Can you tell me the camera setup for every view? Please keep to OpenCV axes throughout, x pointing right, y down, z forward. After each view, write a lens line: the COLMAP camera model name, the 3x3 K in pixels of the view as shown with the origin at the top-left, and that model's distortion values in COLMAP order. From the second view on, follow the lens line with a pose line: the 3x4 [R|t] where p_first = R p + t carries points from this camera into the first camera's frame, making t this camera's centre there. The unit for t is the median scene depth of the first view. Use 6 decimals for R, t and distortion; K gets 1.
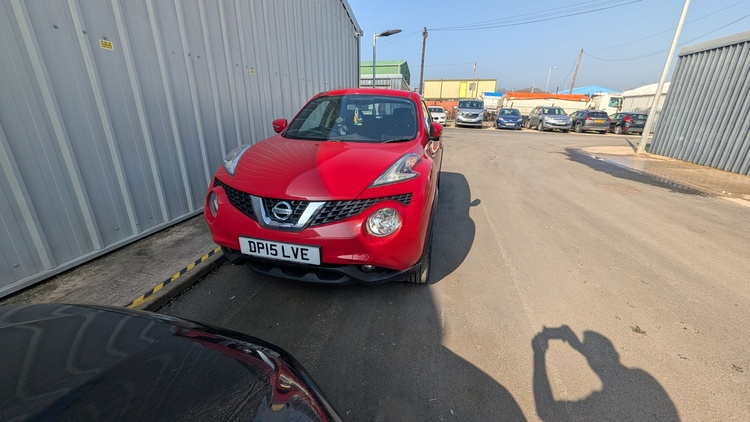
lens RADIAL K [[281.5, 0, 375.0], [0, 281.5, 211.0], [0, 0, 1]] dist [-0.010276, 0.000059]
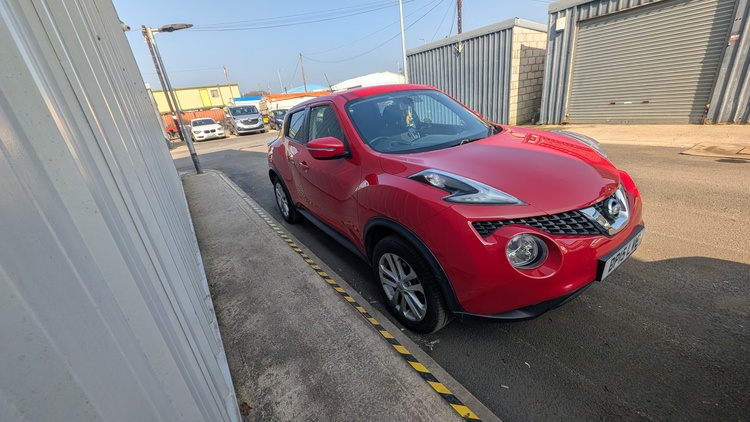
lens RADIAL K [[281.5, 0, 375.0], [0, 281.5, 211.0], [0, 0, 1]] dist [-0.010276, 0.000059]
pose [[0.669689, -0.356019, 0.651741, -0.254066], [0.365065, 0.922062, 0.128566, -0.069248], [-0.646718, 0.151829, 0.747465, 0.149287]]
